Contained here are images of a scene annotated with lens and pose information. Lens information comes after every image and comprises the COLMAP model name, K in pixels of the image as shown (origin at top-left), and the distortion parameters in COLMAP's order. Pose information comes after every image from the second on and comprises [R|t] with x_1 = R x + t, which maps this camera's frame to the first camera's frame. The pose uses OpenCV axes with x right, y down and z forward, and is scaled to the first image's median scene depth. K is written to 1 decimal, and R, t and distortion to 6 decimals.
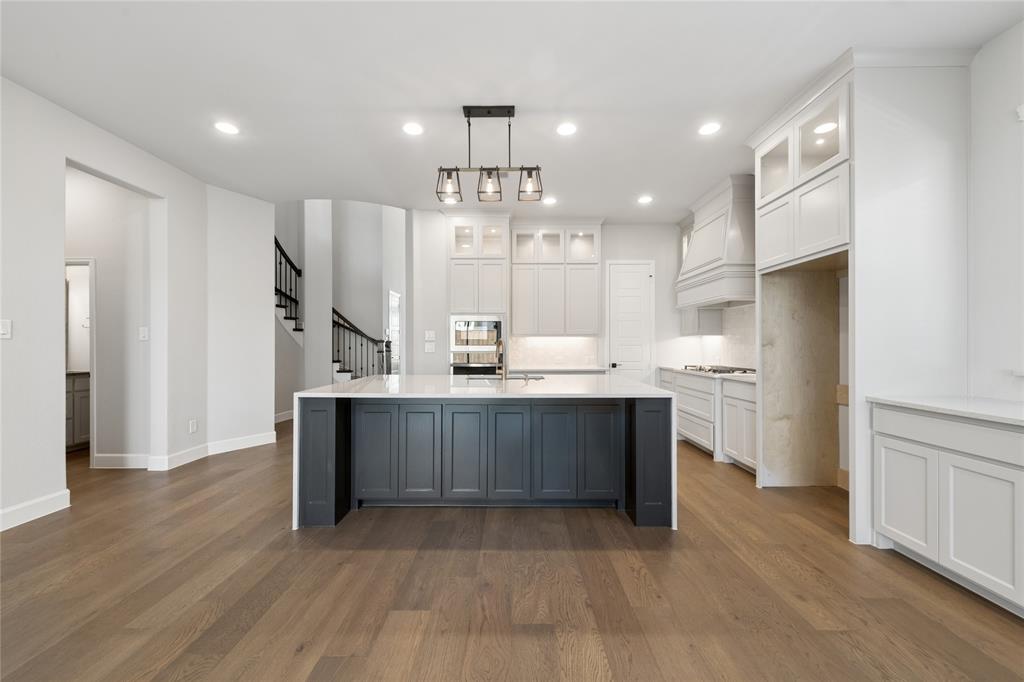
lens RADIAL K [[403.0, 0, 512.8], [0, 403.0, 344.8], [0, 0, 1]] dist [0.001927, 0.000027]
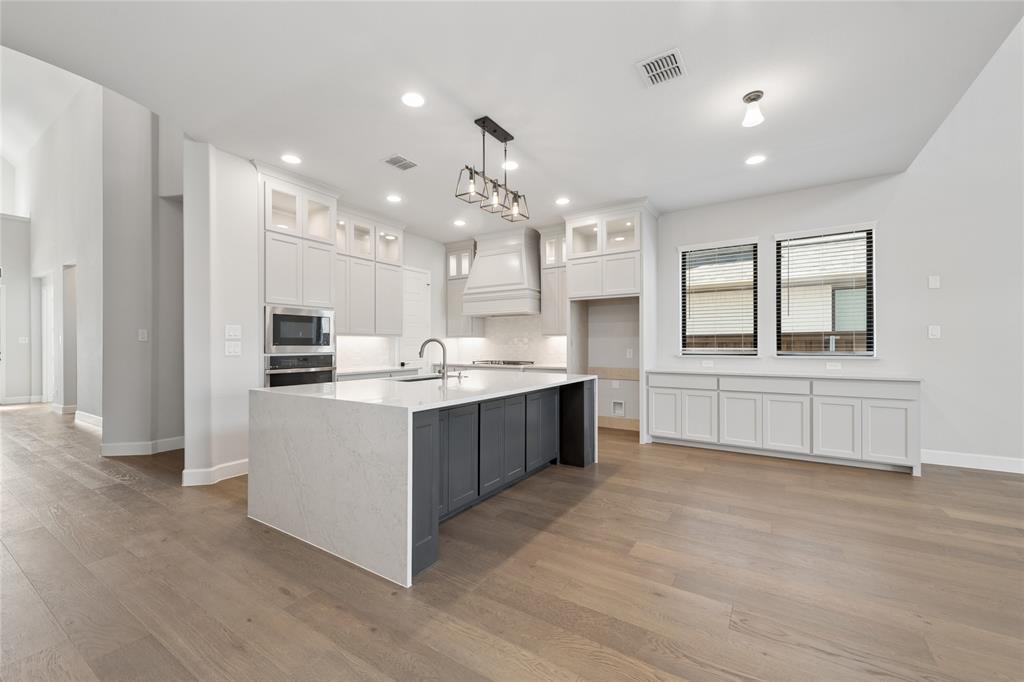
lens RADIAL K [[403.4, 0, 512.0], [0, 403.4, 341.0], [0, 0, 1]] dist [0.001902, -0.000408]
pose [[0.542607, 0.007052, 0.839957, -0.717381], [0.003100, 0.999941, -0.010398, 0.002768], [-0.839981, 0.008246, 0.542553, 0.282613]]
